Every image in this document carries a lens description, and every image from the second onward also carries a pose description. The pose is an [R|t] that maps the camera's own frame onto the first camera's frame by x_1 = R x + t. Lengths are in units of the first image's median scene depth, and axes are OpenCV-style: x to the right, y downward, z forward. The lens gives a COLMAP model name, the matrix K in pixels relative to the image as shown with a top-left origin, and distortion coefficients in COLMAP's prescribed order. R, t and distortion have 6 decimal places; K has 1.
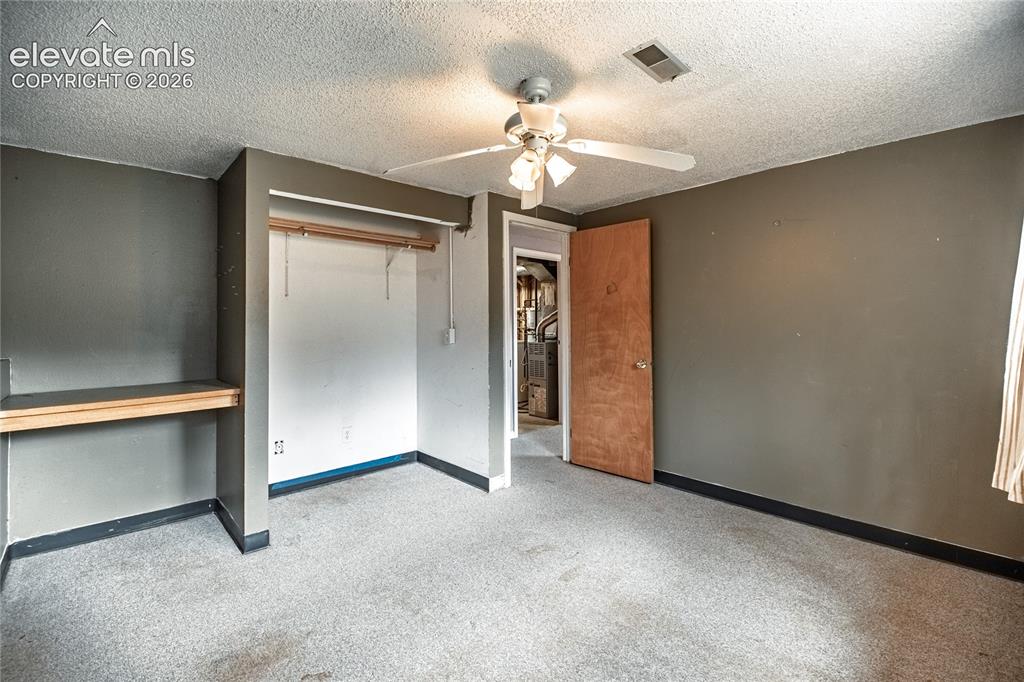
lens RADIAL K [[457.6, 0, 514.3], [0, 457.6, 312.9], [0, 0, 1]] dist [-0.001707, -0.000655]
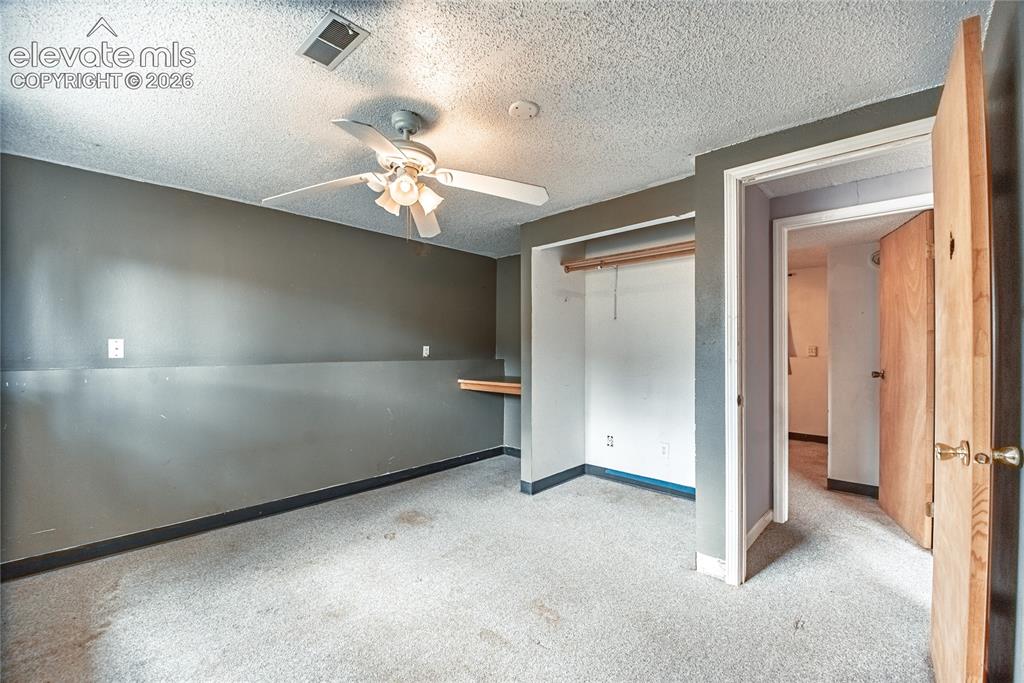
lens RADIAL K [[422.4, 0, 515.8], [0, 422.4, 344.7], [0, 0, 1]] dist [0.024728, -0.000204]
pose [[0.051570, 0.004079, -0.998661, 0.643266], [0.026438, 0.999636, 0.005448, 0.019682], [0.998319, -0.026683, 0.051443, 0.717806]]
